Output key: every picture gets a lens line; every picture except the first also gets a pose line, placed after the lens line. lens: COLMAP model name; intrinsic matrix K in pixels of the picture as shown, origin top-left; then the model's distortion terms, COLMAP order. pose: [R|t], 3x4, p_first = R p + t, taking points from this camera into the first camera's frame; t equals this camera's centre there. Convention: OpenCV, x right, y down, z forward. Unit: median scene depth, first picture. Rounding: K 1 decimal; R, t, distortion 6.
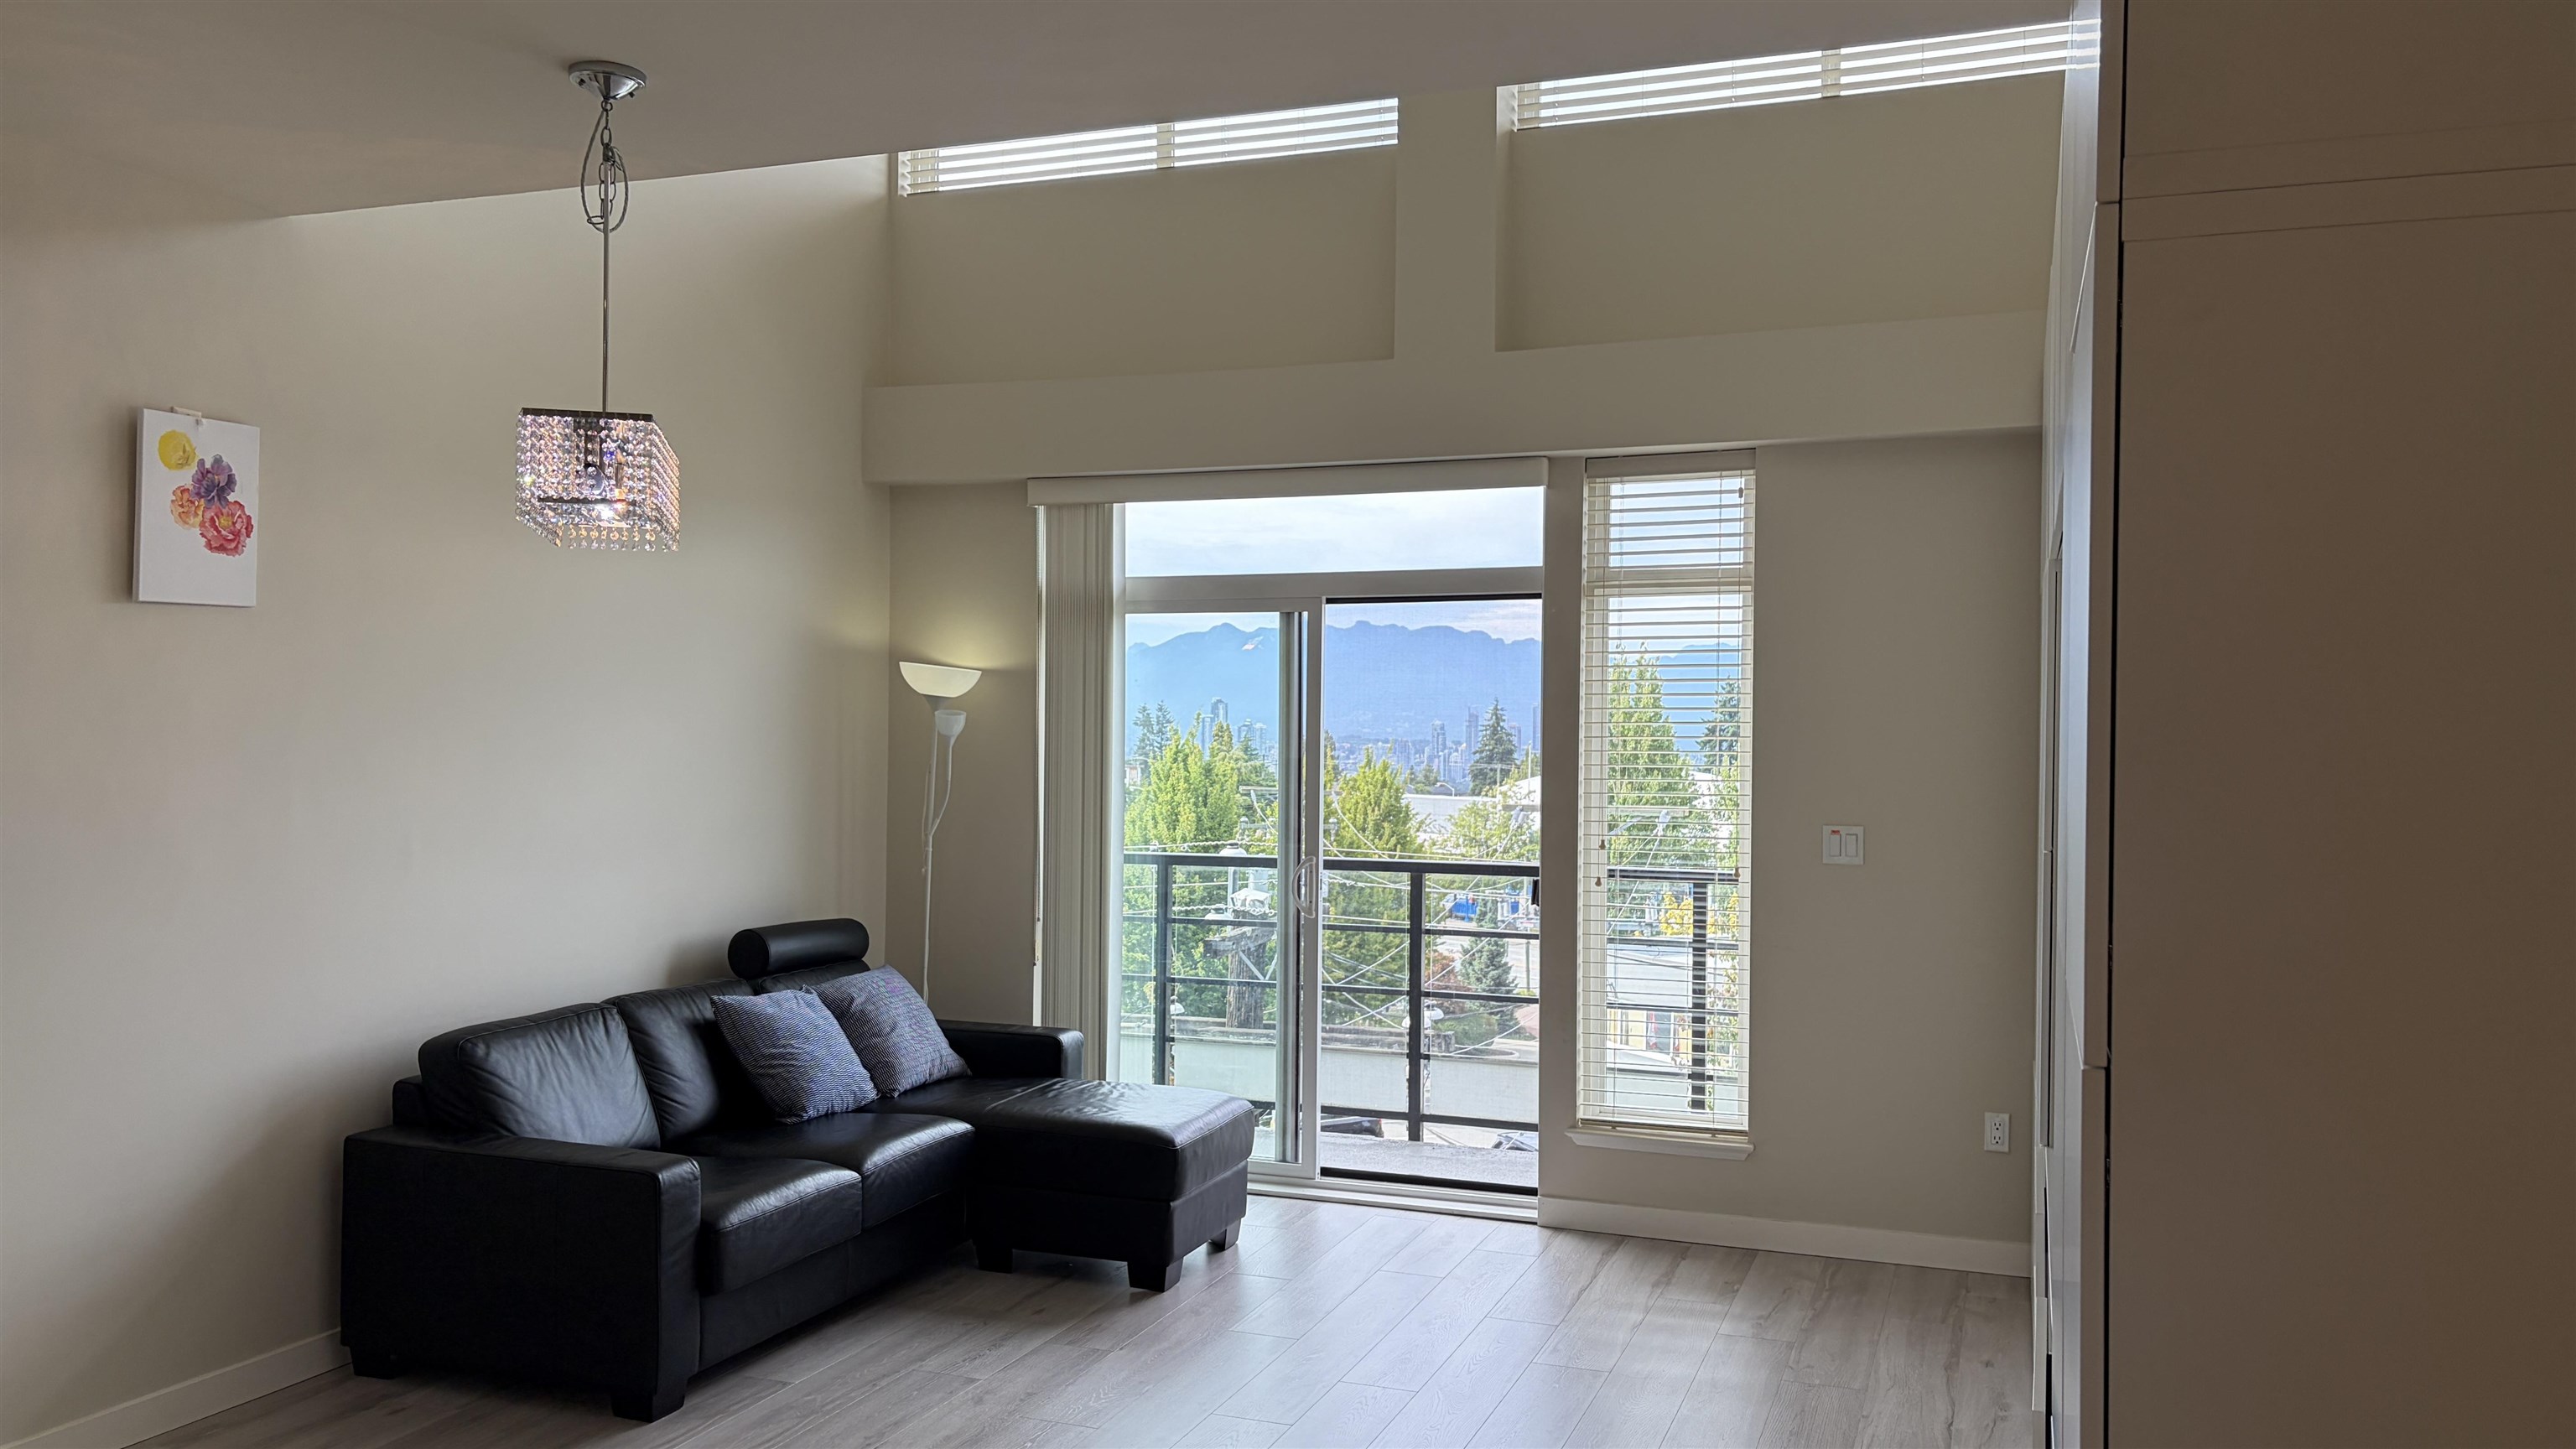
lens RADIAL K [[1875.1, 0, 1288.0], [0, 1875.1, 724.5], [0, 0, 1]] dist [0.002856, 0.000713]
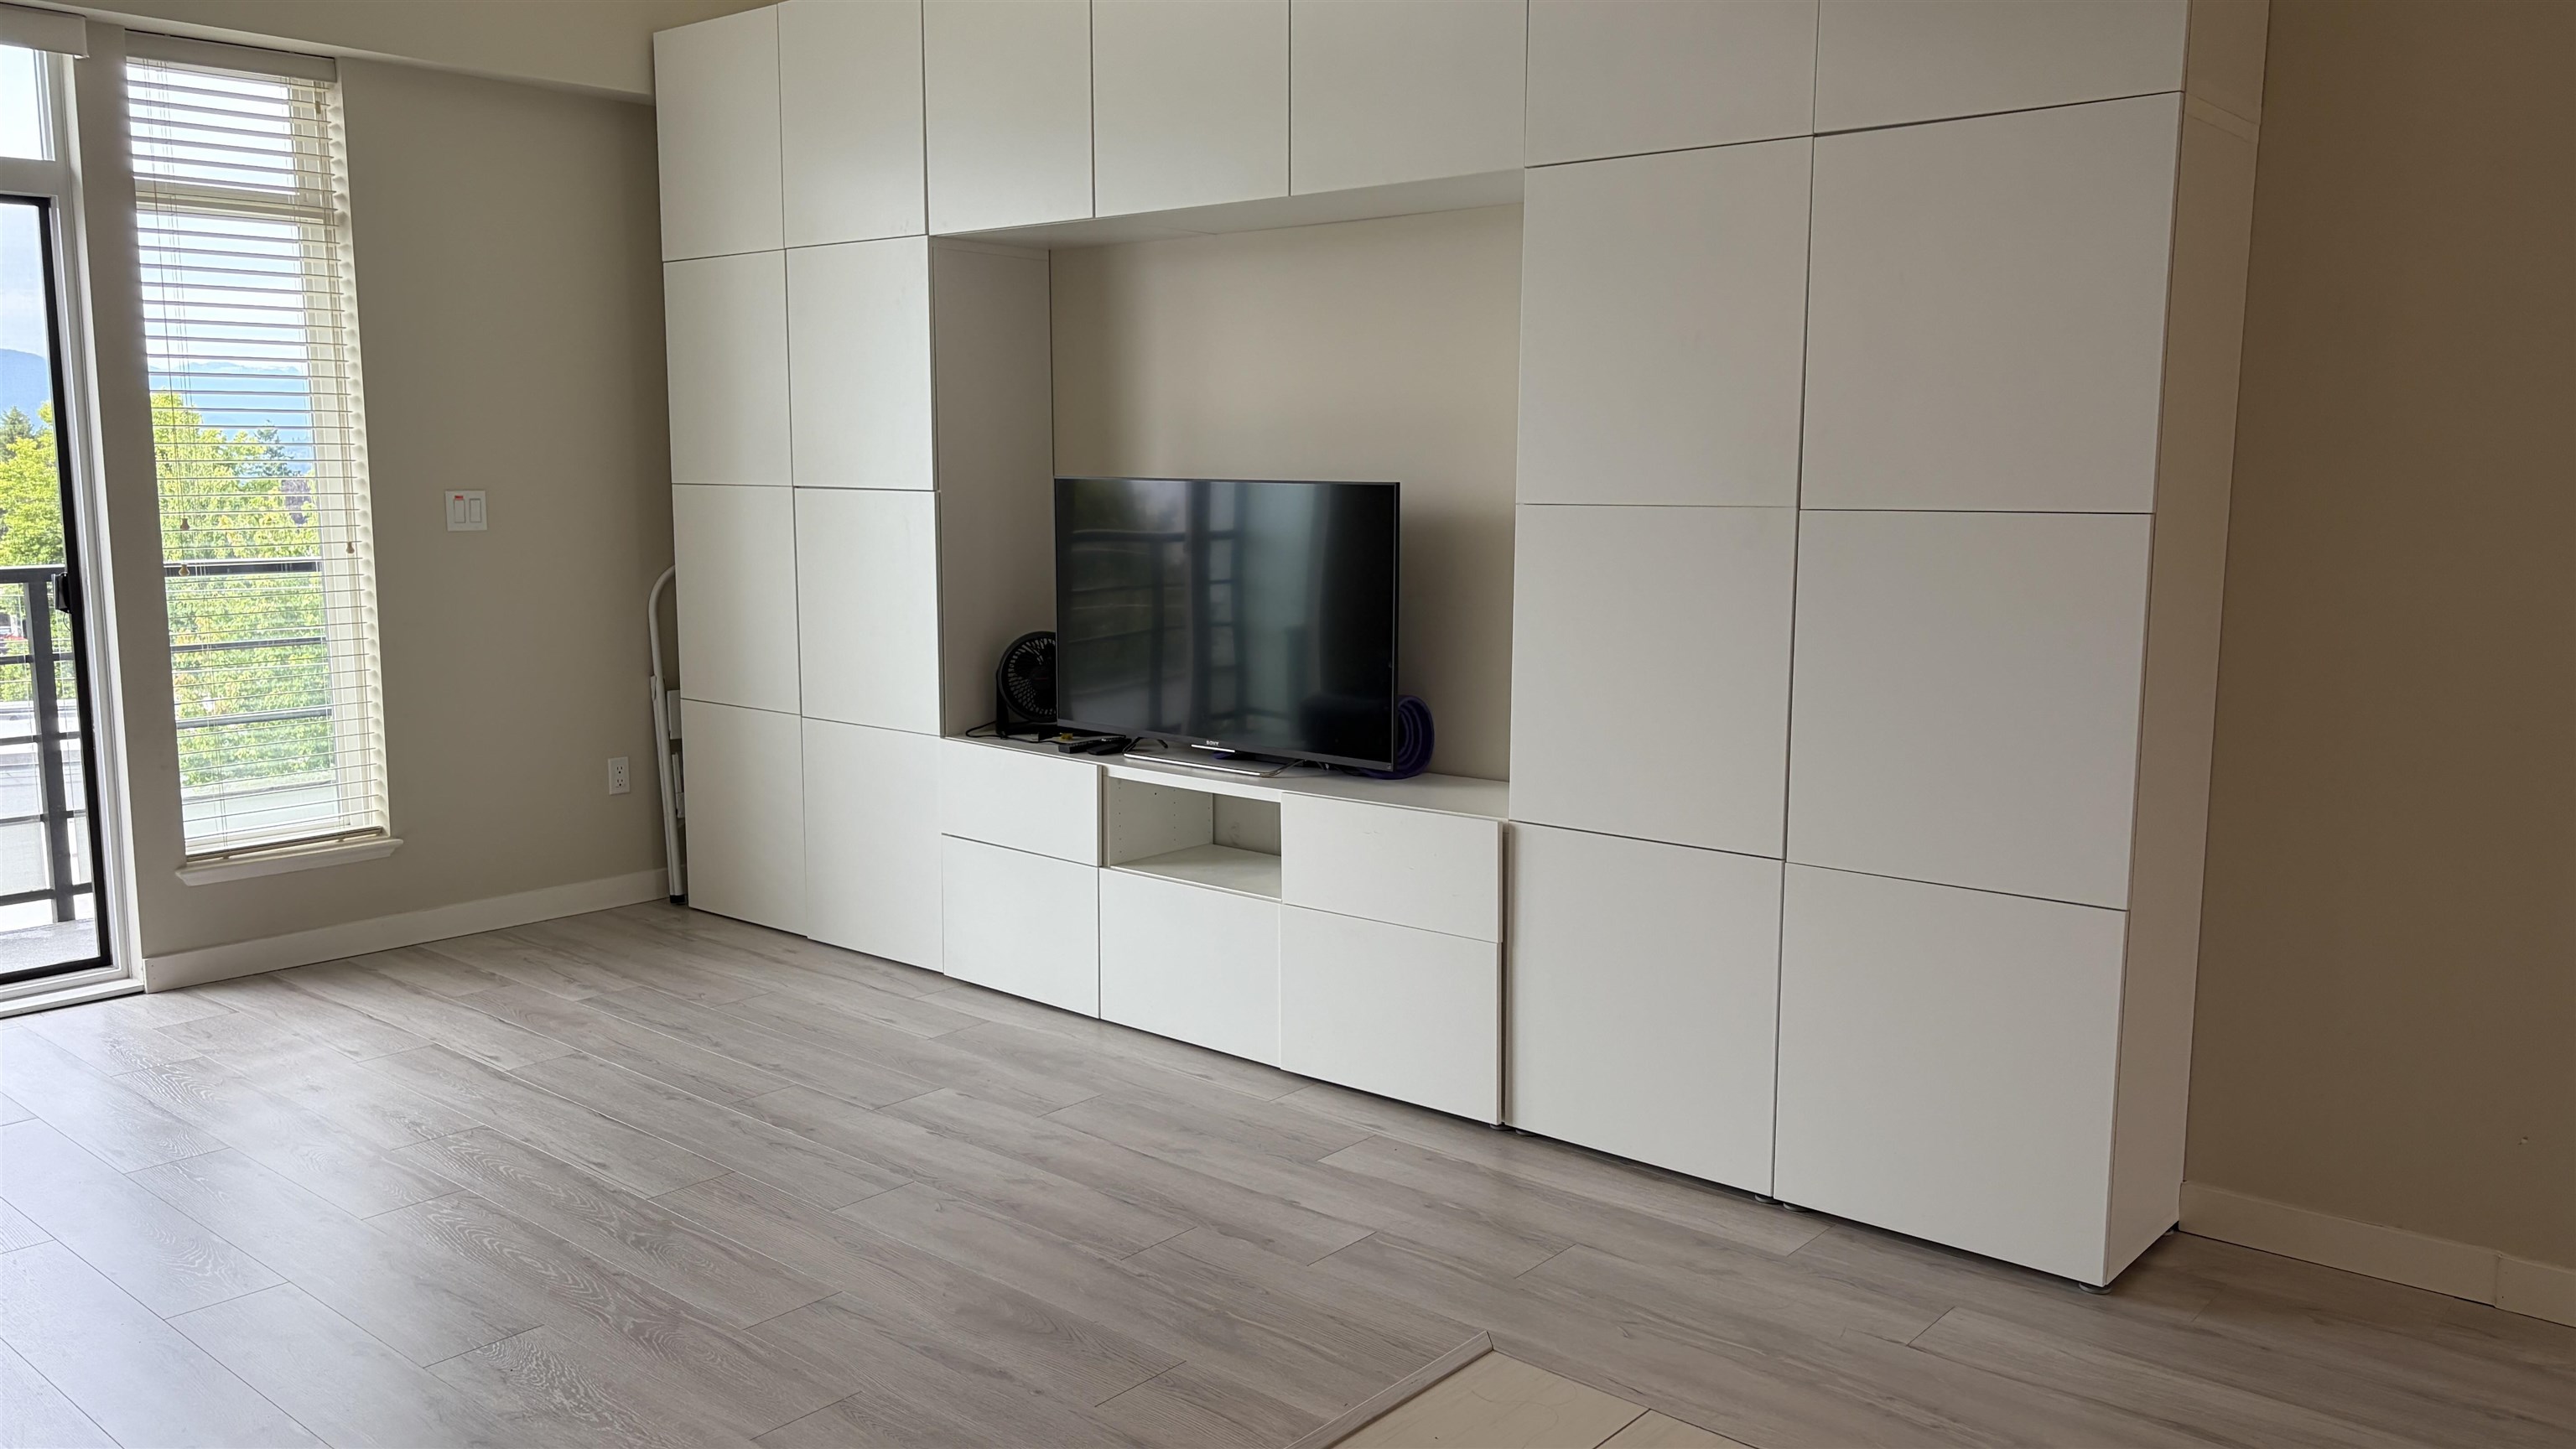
lens RADIAL K [[1946.7, 0, 1288.0], [0, 1946.7, 724.5], [0, 0, 1]] dist [0.045630, 0.000346]
pose [[0.363031, -0.144218, 0.920548, -0.499109], [-0.008125, 0.987422, 0.157899, 0.010511], [-0.931741, -0.064802, 0.357293, 0.250225]]
